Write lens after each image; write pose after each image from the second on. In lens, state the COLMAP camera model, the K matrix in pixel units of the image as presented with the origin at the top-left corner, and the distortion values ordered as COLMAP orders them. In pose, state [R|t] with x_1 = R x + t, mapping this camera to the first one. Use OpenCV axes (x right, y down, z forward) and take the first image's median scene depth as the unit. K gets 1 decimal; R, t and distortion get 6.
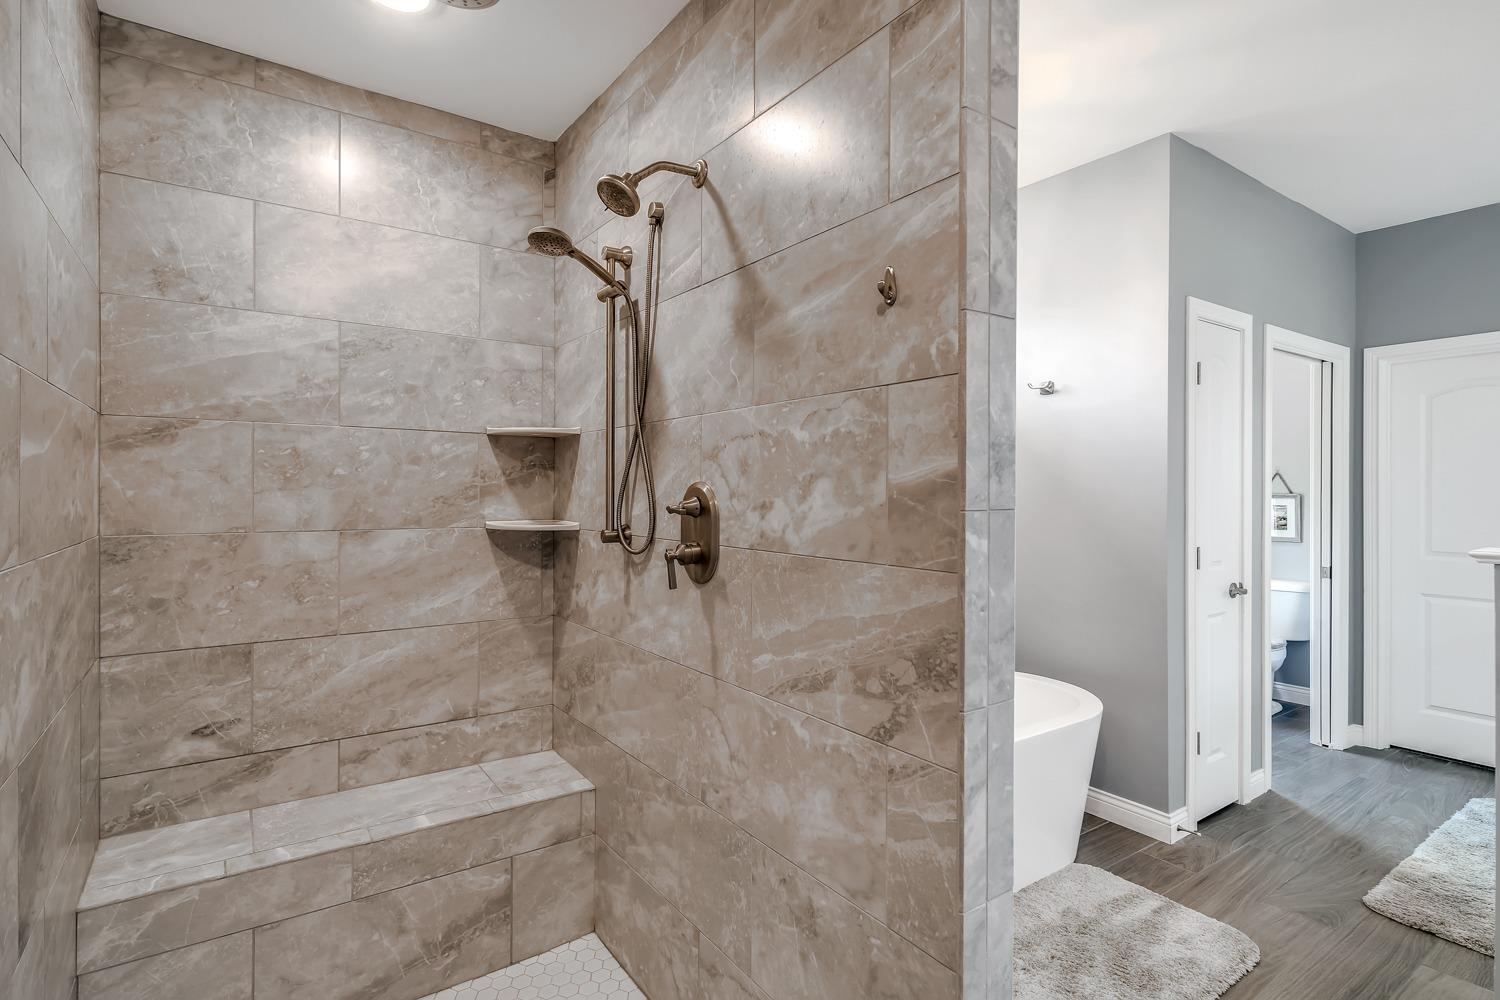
lens RADIAL K [[748.4, 0, 754.0], [0, 748.4, 496.8], [0, 0, 1]] dist [-0.001221, 0.000252]
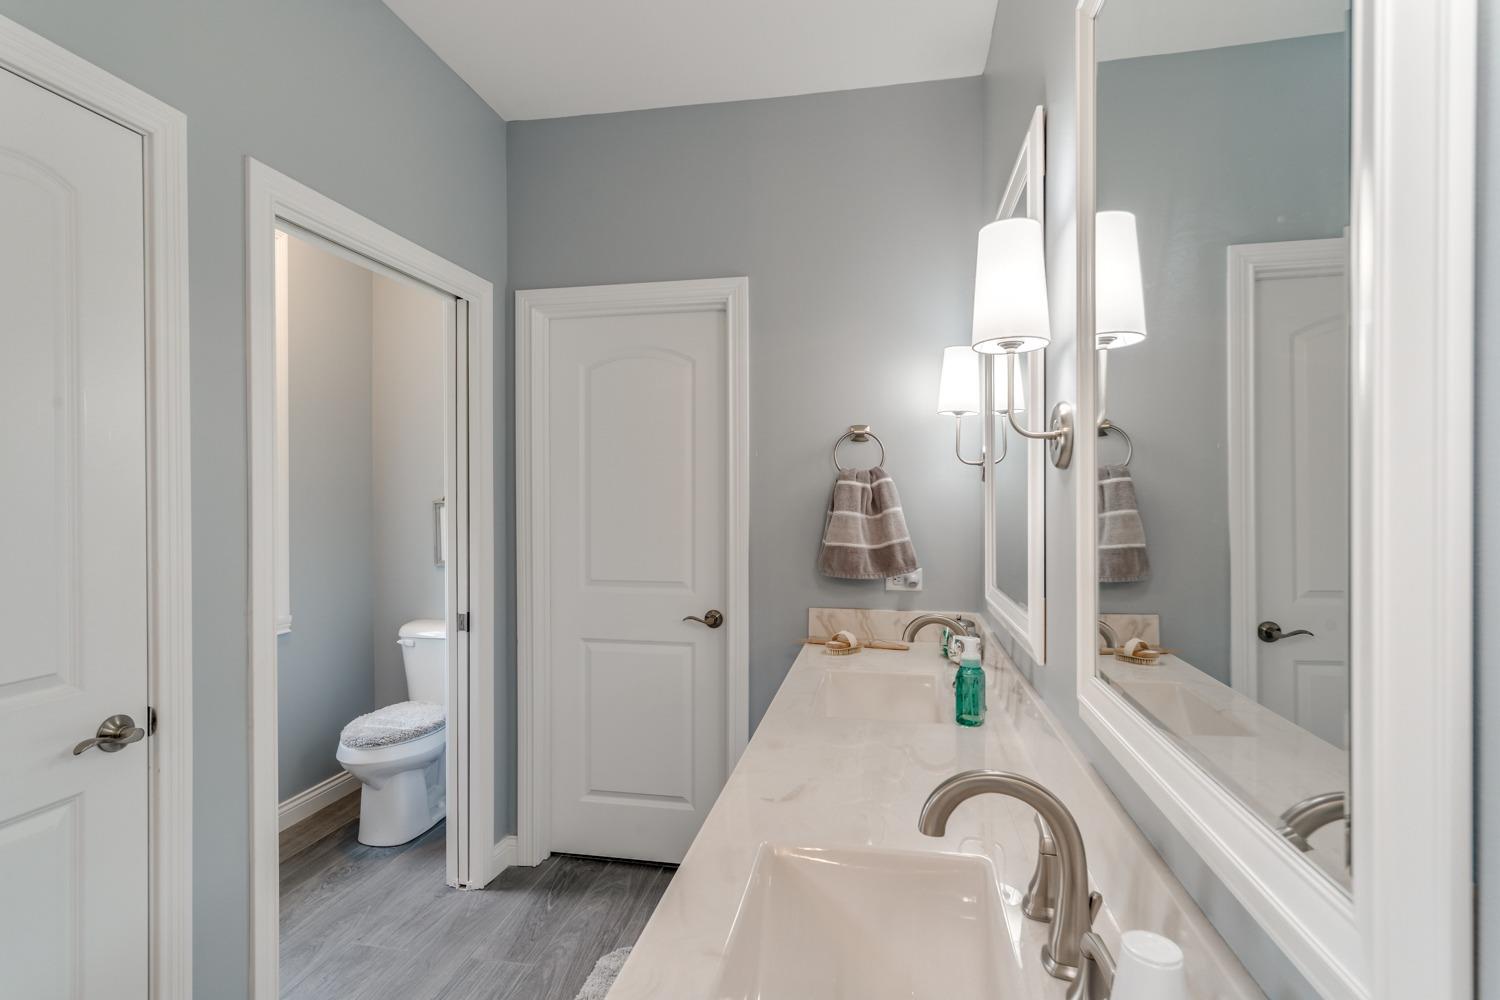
lens RADIAL K [[748.4, 0, 747.9], [0, 748.4, 500.7], [0, 0, 1]] dist [-0.001221, 0.000252]
pose [[0.719936, 0.000346, 0.694040, 0.501811], [-0.002321, 0.999995, 0.001909, -0.006816], [-0.694036, -0.002986, 0.719934, 0.362206]]
